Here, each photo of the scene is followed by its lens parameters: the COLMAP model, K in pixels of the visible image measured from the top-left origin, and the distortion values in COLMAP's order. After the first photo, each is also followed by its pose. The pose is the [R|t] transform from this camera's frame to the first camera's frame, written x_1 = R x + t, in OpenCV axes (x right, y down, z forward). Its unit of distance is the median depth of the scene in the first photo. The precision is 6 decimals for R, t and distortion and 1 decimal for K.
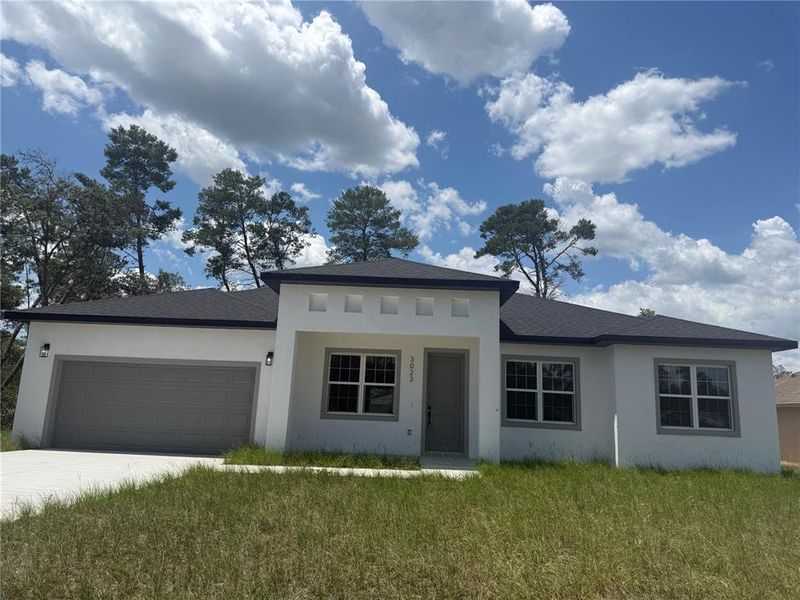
lens RADIAL K [[548.9, 0, 399.9], [0, 548.9, 320.7], [0, 0, 1]] dist [-0.011743, -0.004413]
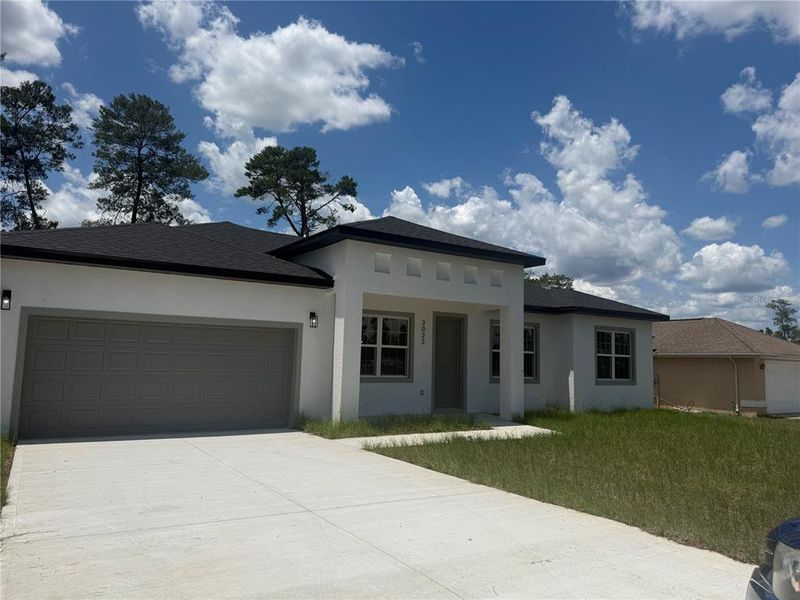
lens RADIAL K [[573.0, 0, 399.8], [0, 573.0, 301.0], [0, 0, 1]] dist [-0.027224, 0.001825]
pose [[0.819206, 0.039667, 0.572126, -0.628306], [-0.076234, 0.996284, 0.040081, -0.007962], [-0.568410, -0.076450, 0.819186, 0.156258]]
